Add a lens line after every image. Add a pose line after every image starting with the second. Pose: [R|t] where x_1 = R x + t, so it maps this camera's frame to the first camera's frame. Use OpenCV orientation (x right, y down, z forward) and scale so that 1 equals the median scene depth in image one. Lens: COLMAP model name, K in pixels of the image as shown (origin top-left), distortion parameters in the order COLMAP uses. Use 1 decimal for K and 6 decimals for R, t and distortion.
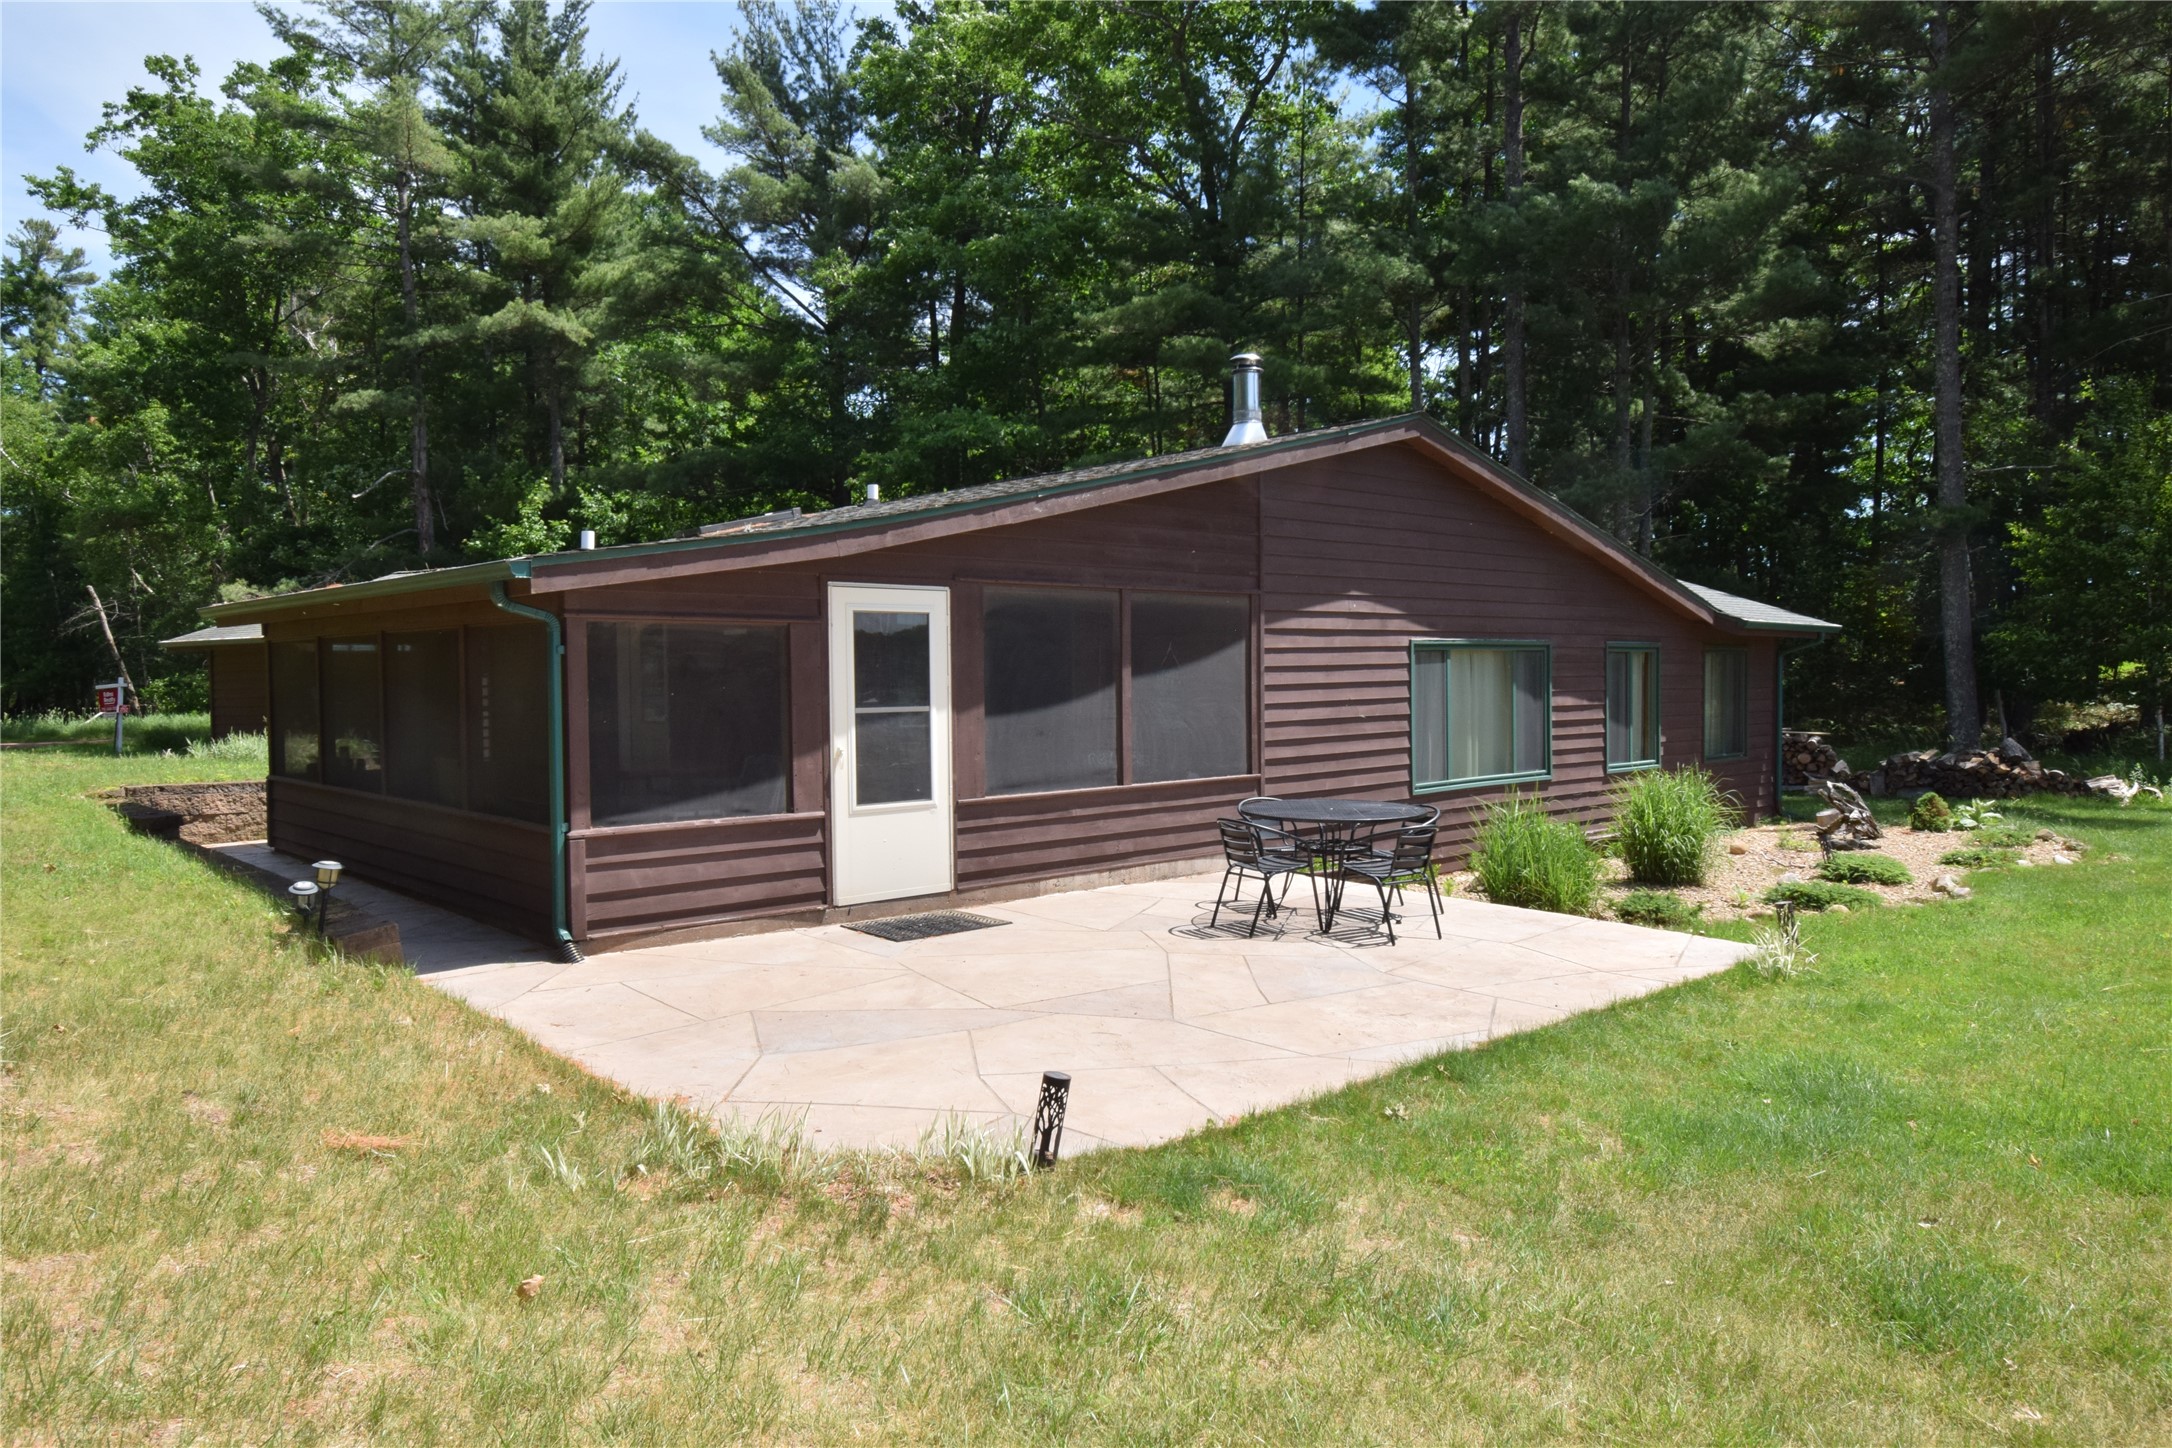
lens RADIAL K [[1449.4, 0, 1086.0], [0, 1449.4, 724.0], [0, 0, 1]] dist [-0.002394, -0.000675]
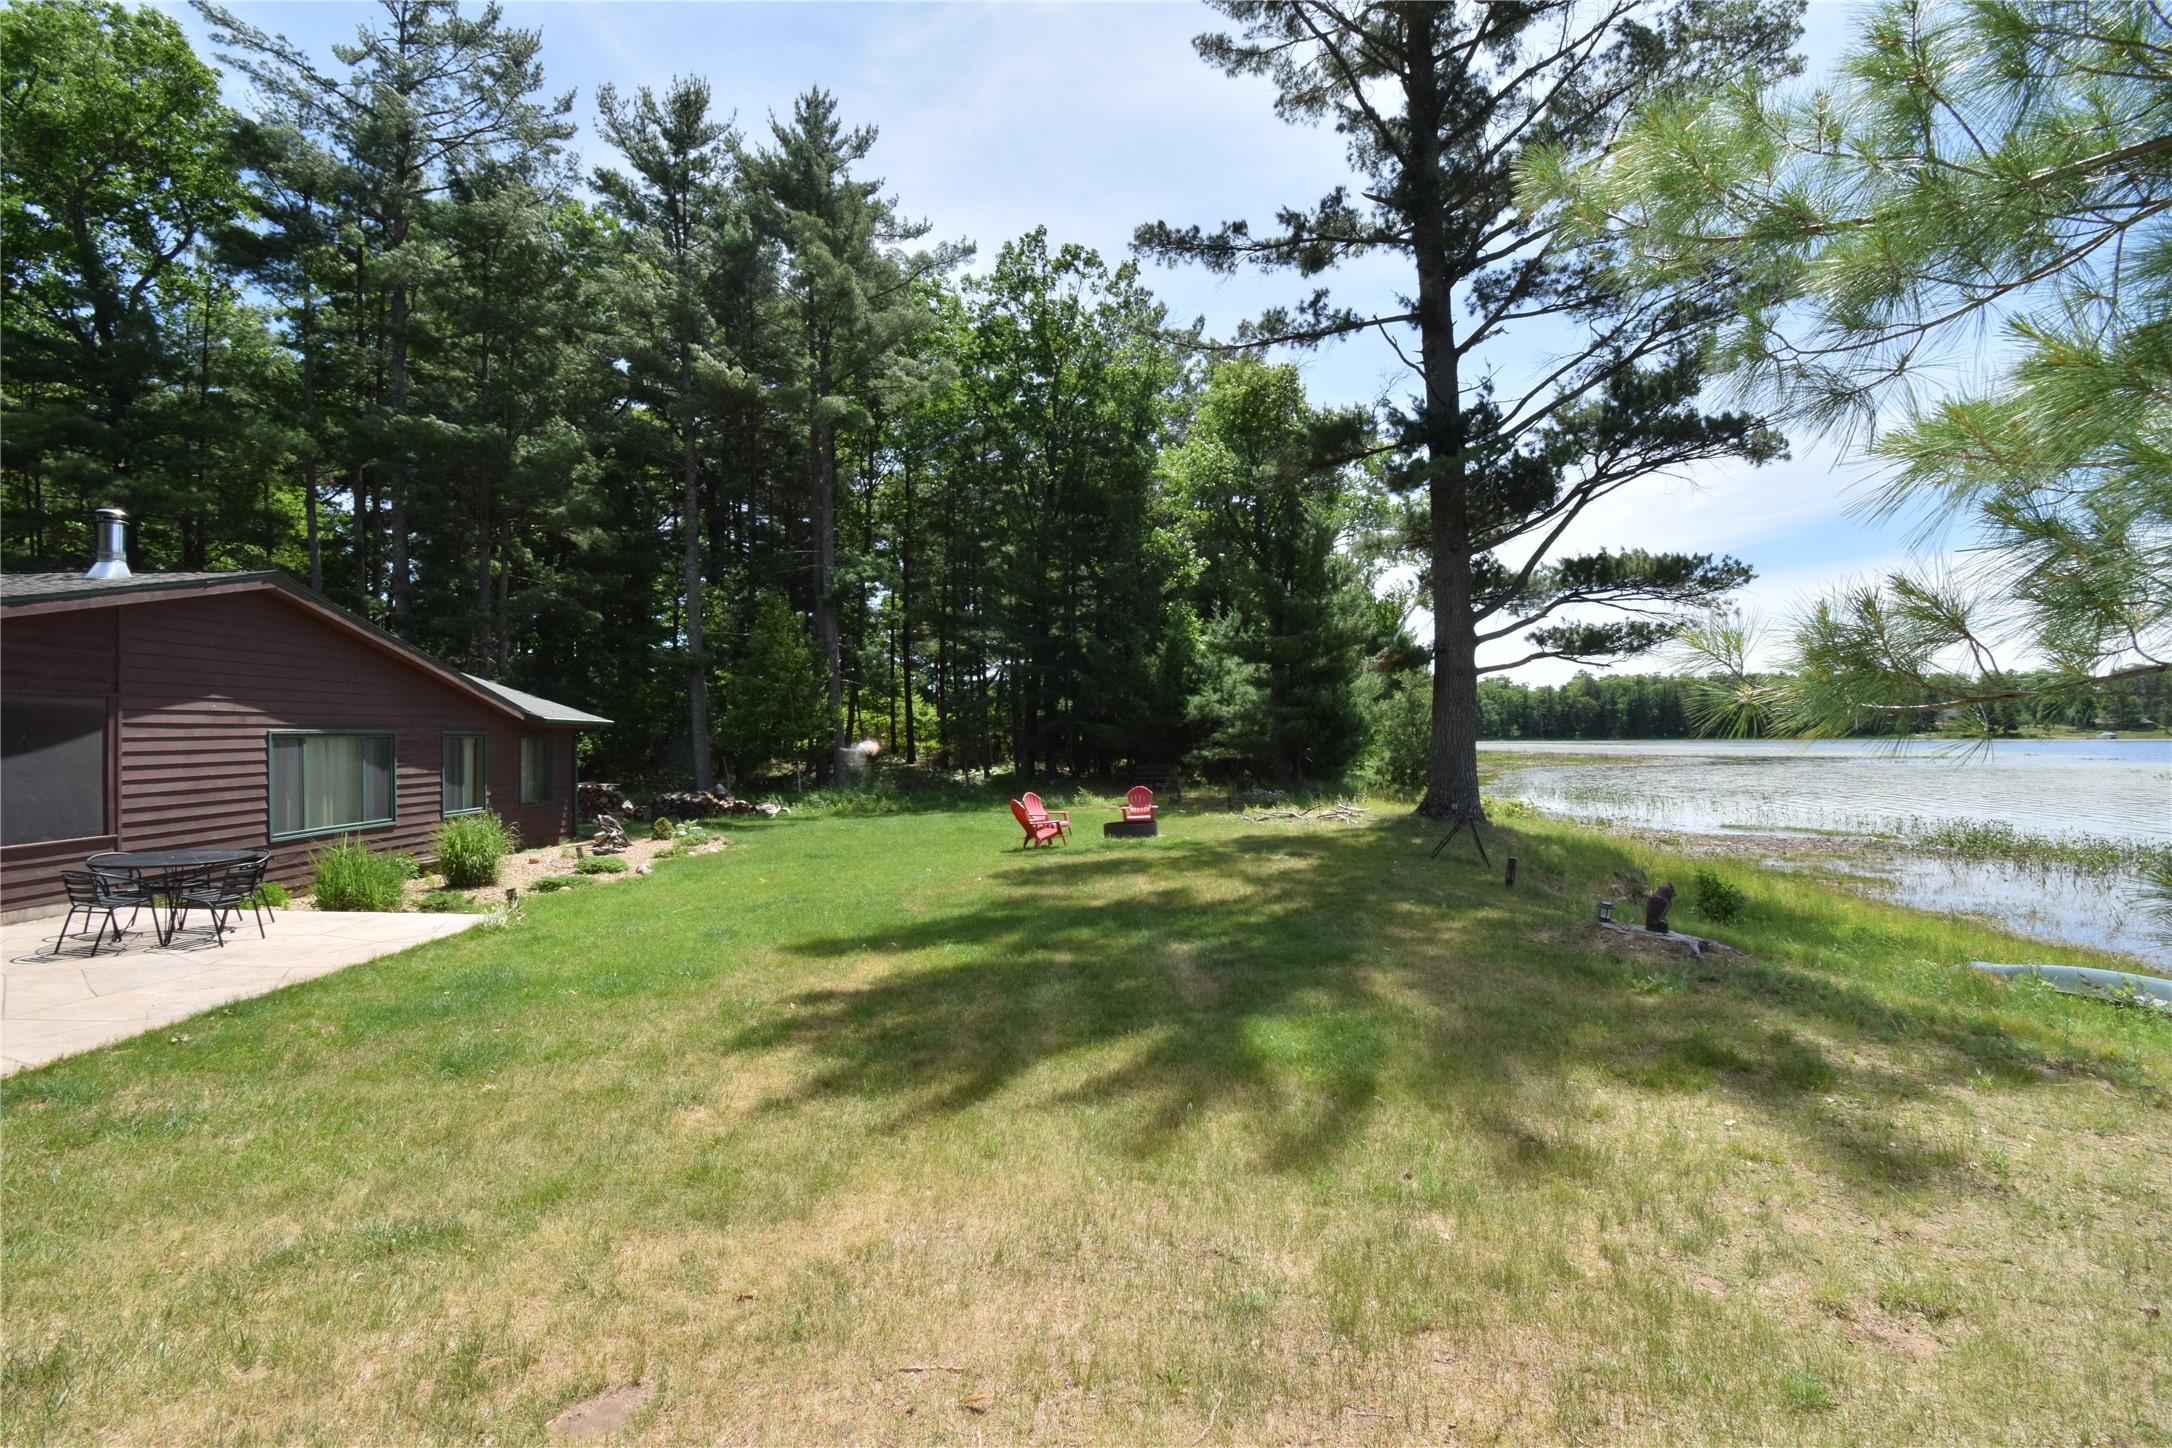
lens RADIAL K [[966.2, 0, 1086.0], [0, 966.2, 724.0], [0, 0, 1]] dist [0.032122, -0.030220]
pose [[0.640674, 0.017089, 0.767623, 0.009172], [0.022254, 0.998919, -0.040811, -0.009297], [-0.767491, 0.043229, 0.639601, -0.211445]]
